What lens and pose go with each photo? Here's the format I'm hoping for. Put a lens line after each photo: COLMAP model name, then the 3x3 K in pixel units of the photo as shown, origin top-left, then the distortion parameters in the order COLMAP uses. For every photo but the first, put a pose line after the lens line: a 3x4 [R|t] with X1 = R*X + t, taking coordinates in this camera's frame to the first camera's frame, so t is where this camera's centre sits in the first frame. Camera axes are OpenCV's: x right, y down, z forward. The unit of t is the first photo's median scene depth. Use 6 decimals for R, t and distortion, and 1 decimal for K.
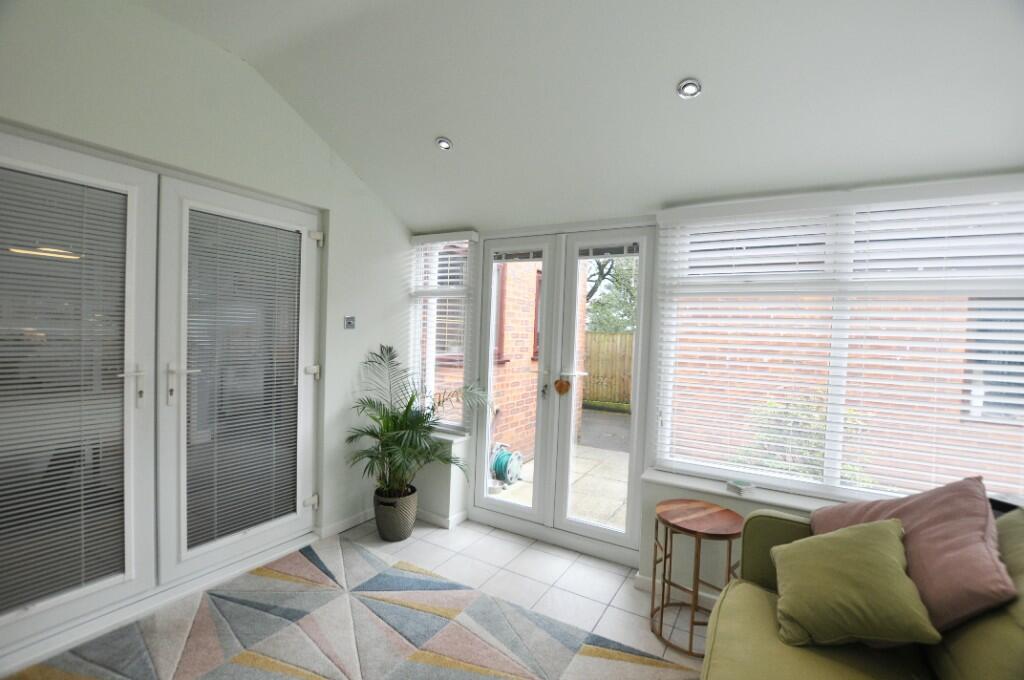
lens RADIAL K [[449.3, 0, 508.8], [0, 449.3, 342.6], [0, 0, 1]] dist [-0.025826, 0.001664]
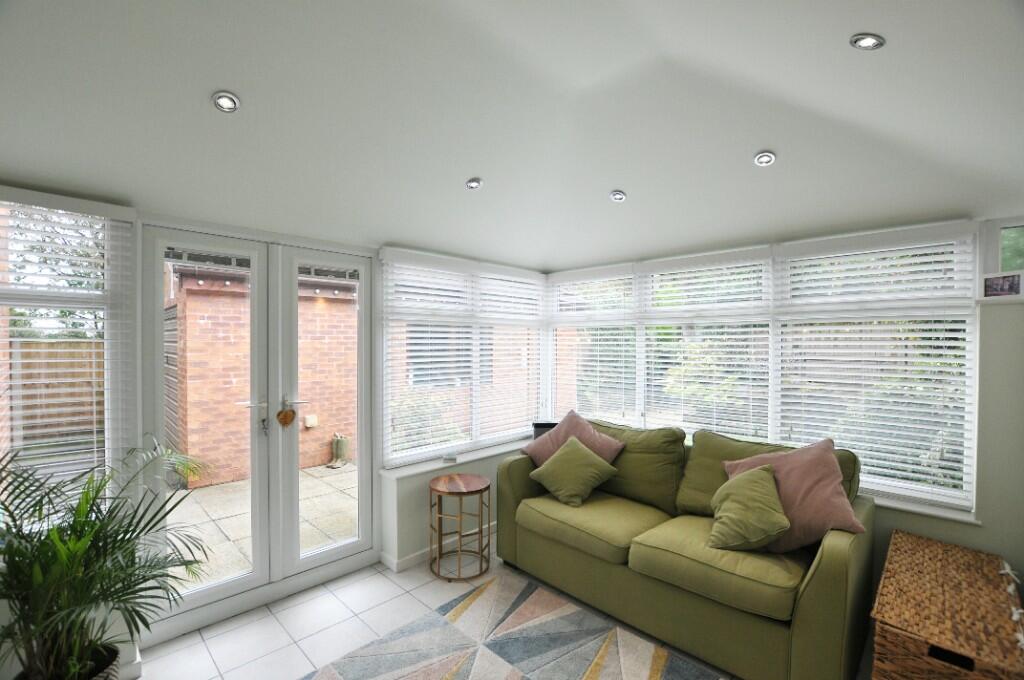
lens RADIAL K [[449.3, 0, 507.2], [0, 449.3, 344.1], [0, 0, 1]] dist [-0.025826, 0.001664]
pose [[0.244740, -0.035703, 0.968931, -0.678810], [0.029878, 0.999125, 0.029269, -0.064455], [-0.969128, 0.021786, 0.245593, 0.382965]]
